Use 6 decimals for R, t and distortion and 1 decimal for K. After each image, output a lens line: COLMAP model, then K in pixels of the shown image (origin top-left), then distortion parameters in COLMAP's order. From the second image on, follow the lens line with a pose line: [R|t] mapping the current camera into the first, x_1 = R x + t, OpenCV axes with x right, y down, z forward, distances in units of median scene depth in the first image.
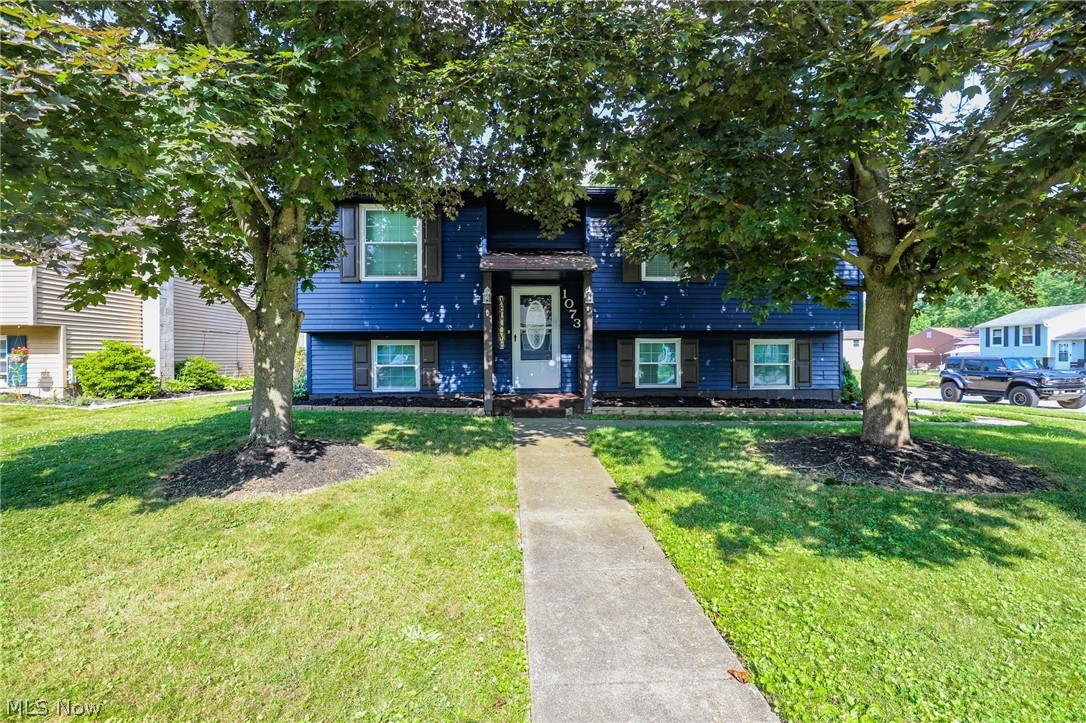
lens RADIAL K [[509.5, 0, 537.3], [0, 509.5, 332.7], [0, 0, 1]] dist [-0.016213, 0.001968]
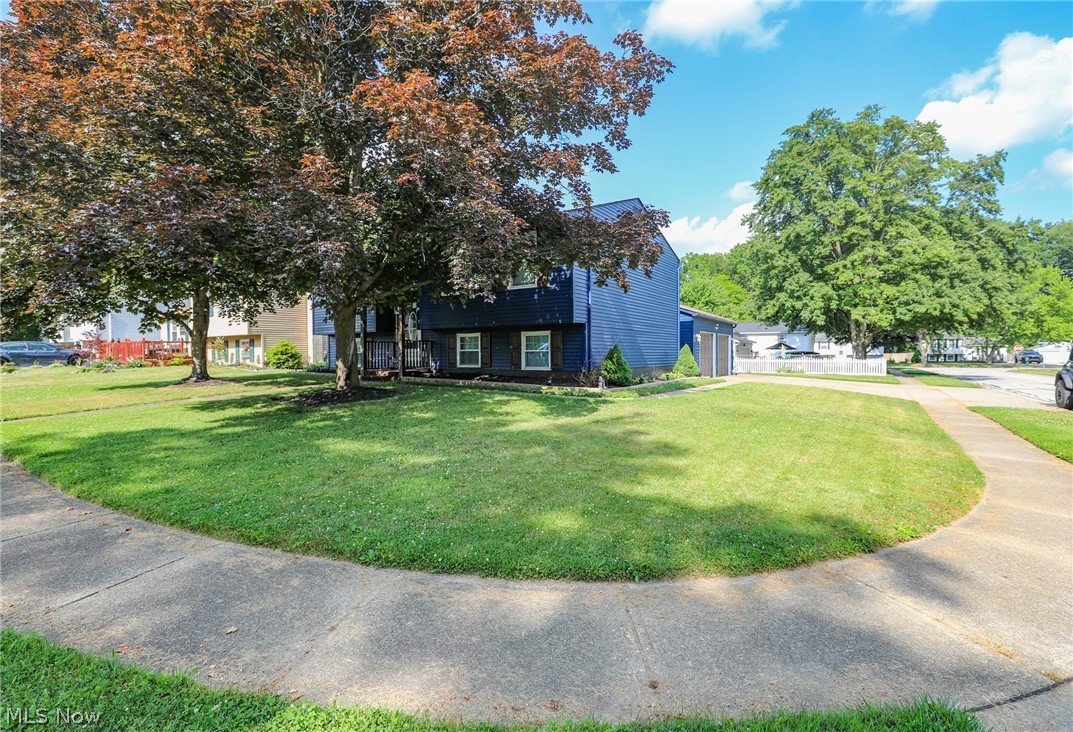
lens RADIAL K [[513.2, 0, 545.5], [0, 513.2, 358.3], [0, 0, 1]] dist [-0.029483, 0.000440]
pose [[0.799155, 0.007045, -0.601084, 1.600098], [0.029466, 0.998270, 0.050875, 0.019456], [0.600403, -0.058368, 0.797565, -0.033274]]
